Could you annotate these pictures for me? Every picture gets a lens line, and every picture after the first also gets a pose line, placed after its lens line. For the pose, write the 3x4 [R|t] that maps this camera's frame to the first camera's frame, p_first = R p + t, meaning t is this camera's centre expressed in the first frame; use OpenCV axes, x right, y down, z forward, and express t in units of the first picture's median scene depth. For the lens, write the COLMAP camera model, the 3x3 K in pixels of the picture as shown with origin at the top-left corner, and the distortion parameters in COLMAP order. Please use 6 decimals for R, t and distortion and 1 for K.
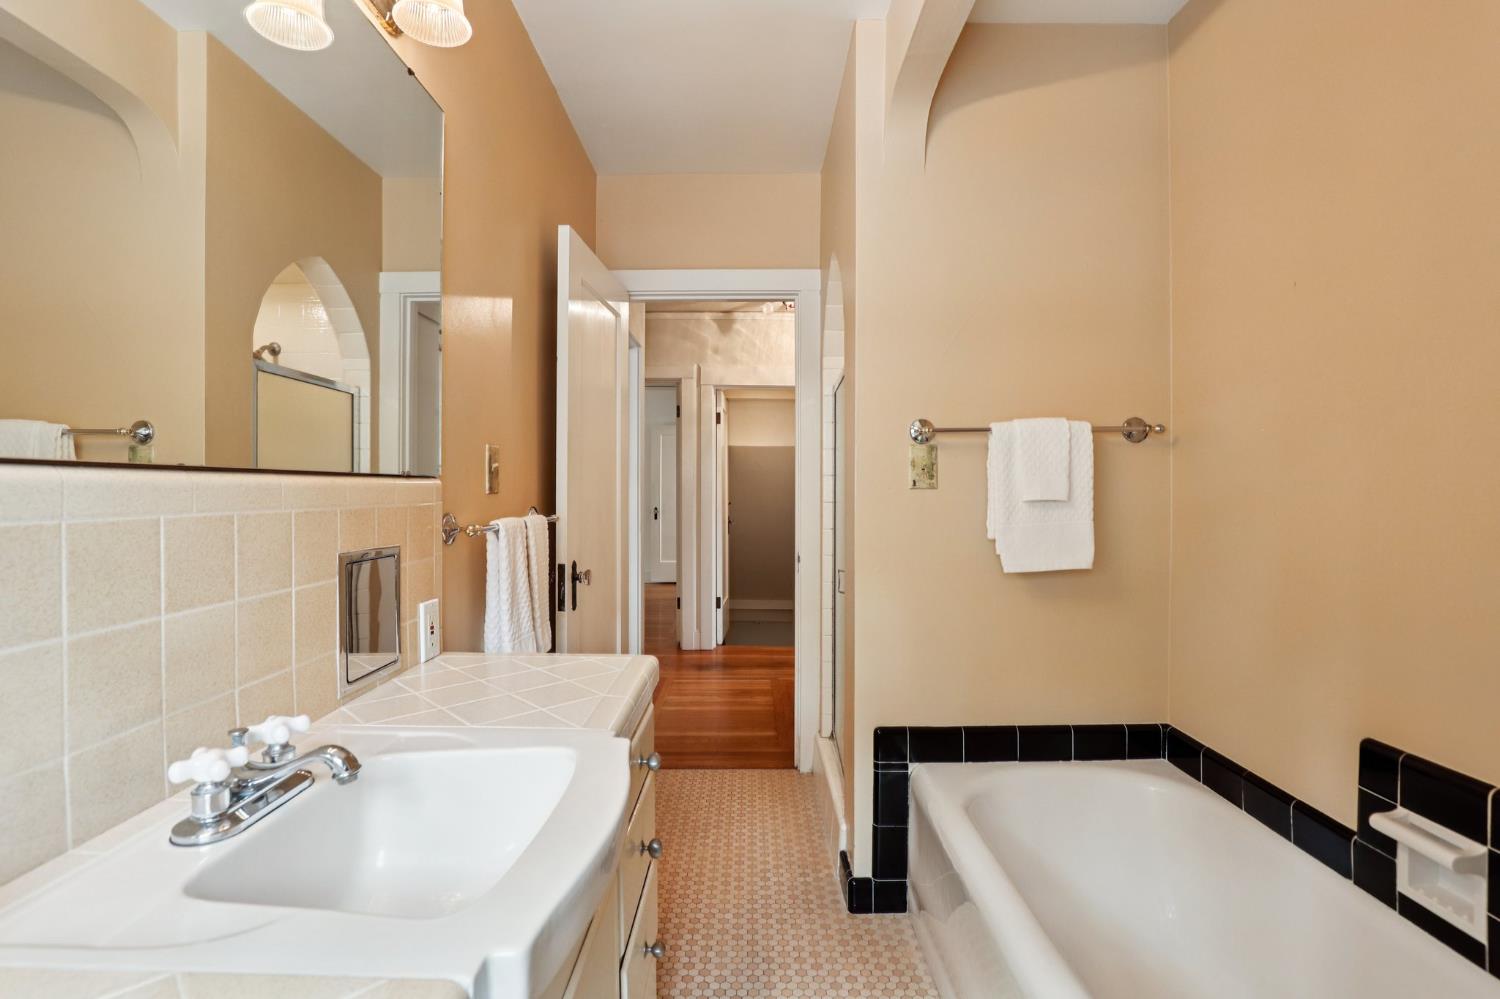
lens RADIAL K [[699.9, 0, 742.3], [0, 699.9, 488.4], [0, 0, 1]] dist [-0.034092, 0.006168]
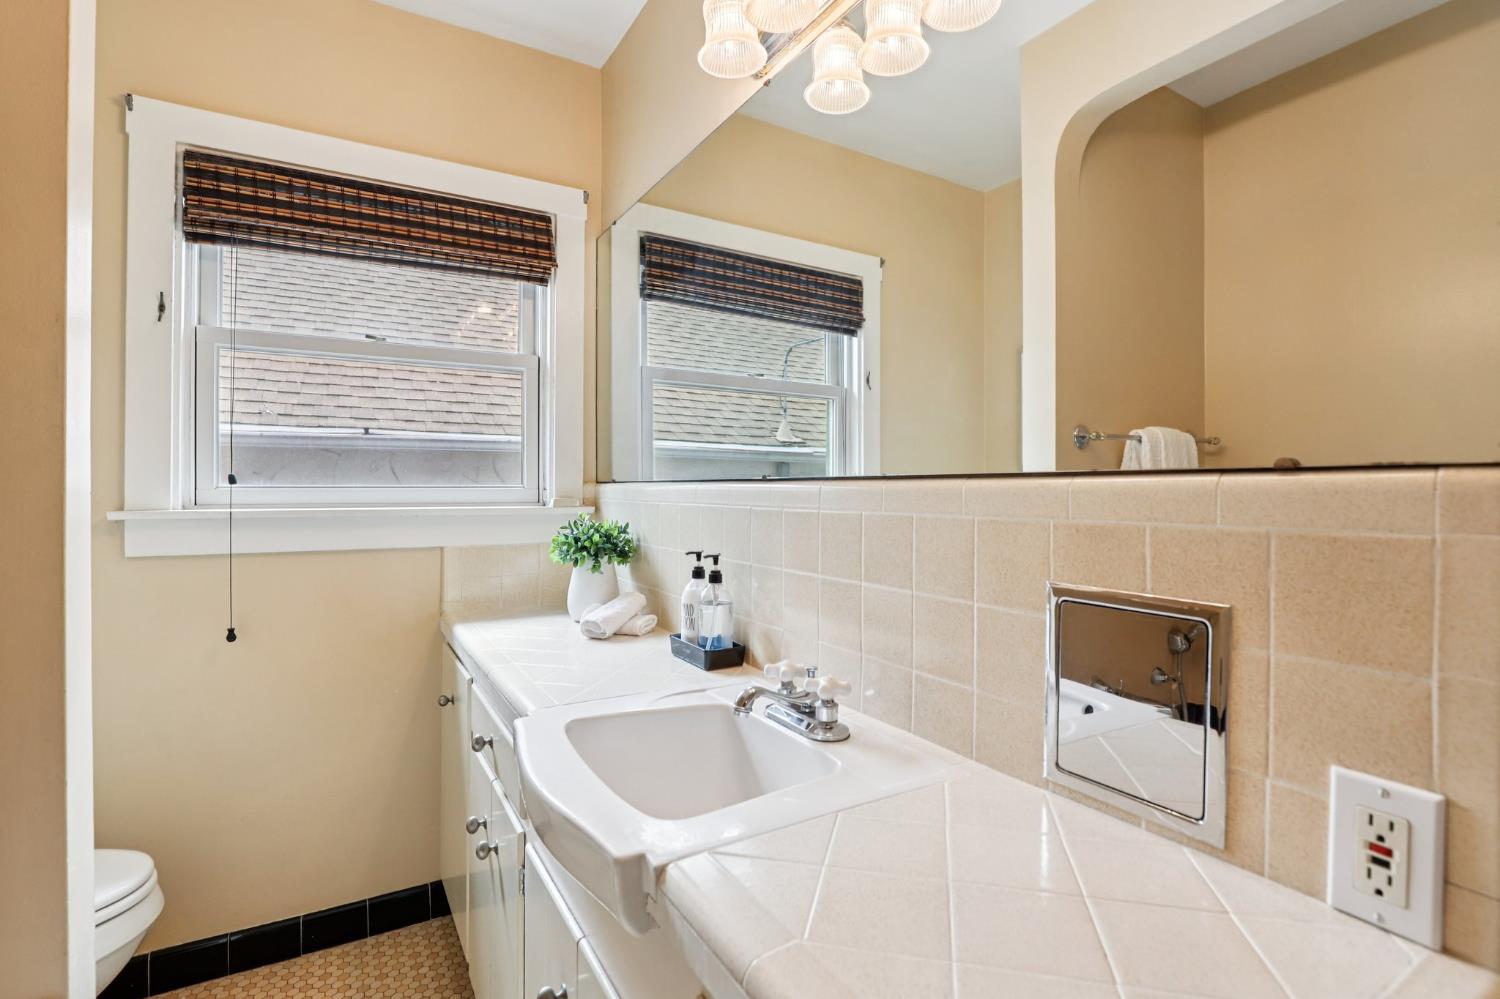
lens RADIAL K [[699.9, 0, 742.3], [0, 699.9, 488.4], [0, 0, 1]] dist [-0.034092, 0.006168]
pose [[-0.854577, -0.007157, -0.519275, 0.048017], [-0.006207, 0.999974, -0.003568, -0.000583], [0.519287, 0.000175, -0.854600, 0.865477]]
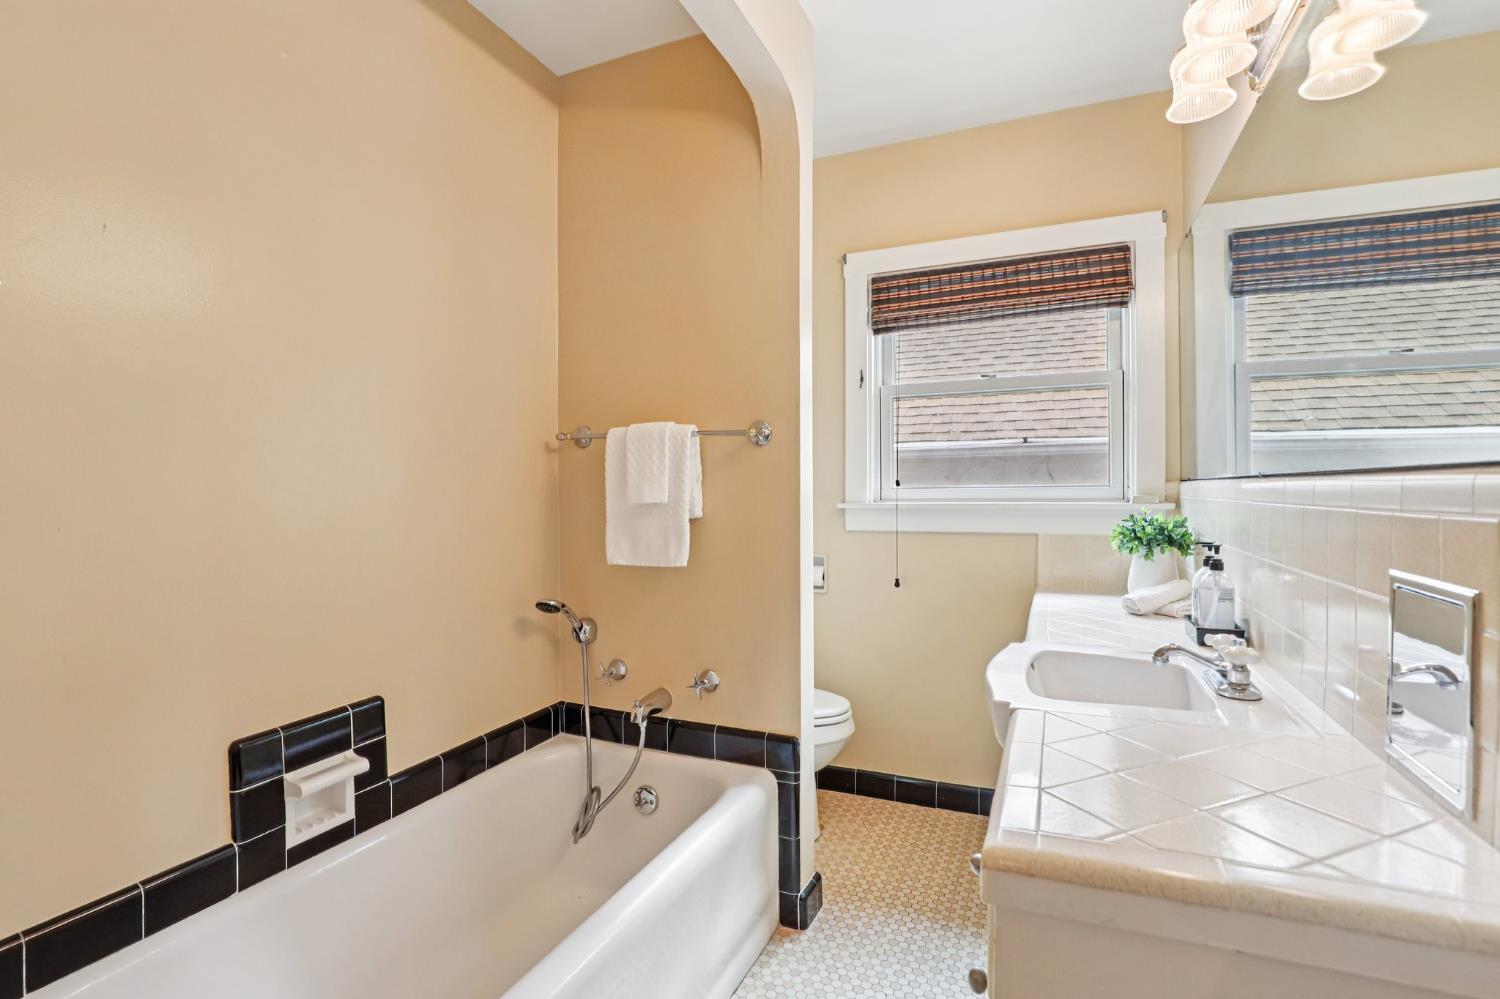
lens RADIAL K [[699.9, 0, 742.3], [0, 699.9, 488.4], [0, 0, 1]] dist [-0.034092, 0.006168]
pose [[-0.917811, 0.003950, 0.396997, -0.117565], [0.003388, 0.999992, -0.002116, 0.000848], [-0.397002, -0.000597, -0.917817, 1.171707]]
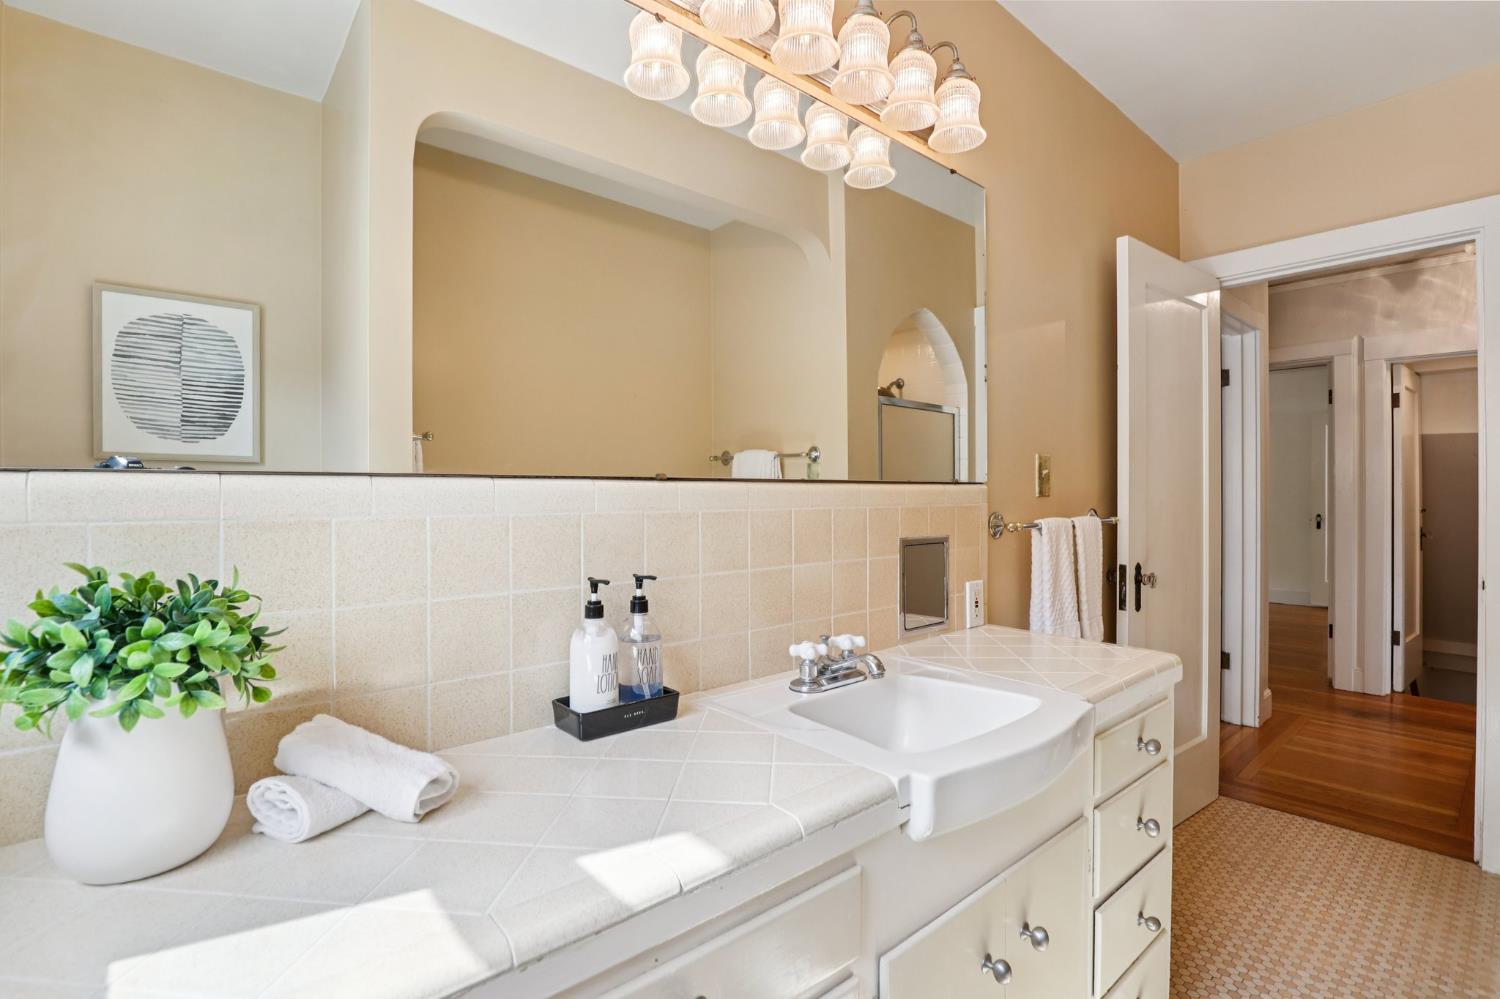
lens RADIAL K [[695.0, 0, 750.0], [0, 695.0, 499.5], [0, 0, 1]] dist [-0.032475, 0.000372]
pose [[0.661183, 0.006448, -0.750197, 0.172558], [0.002430, 0.999939, 0.010737, -0.000910], [0.750221, -0.008922, 0.661127, -0.108298]]
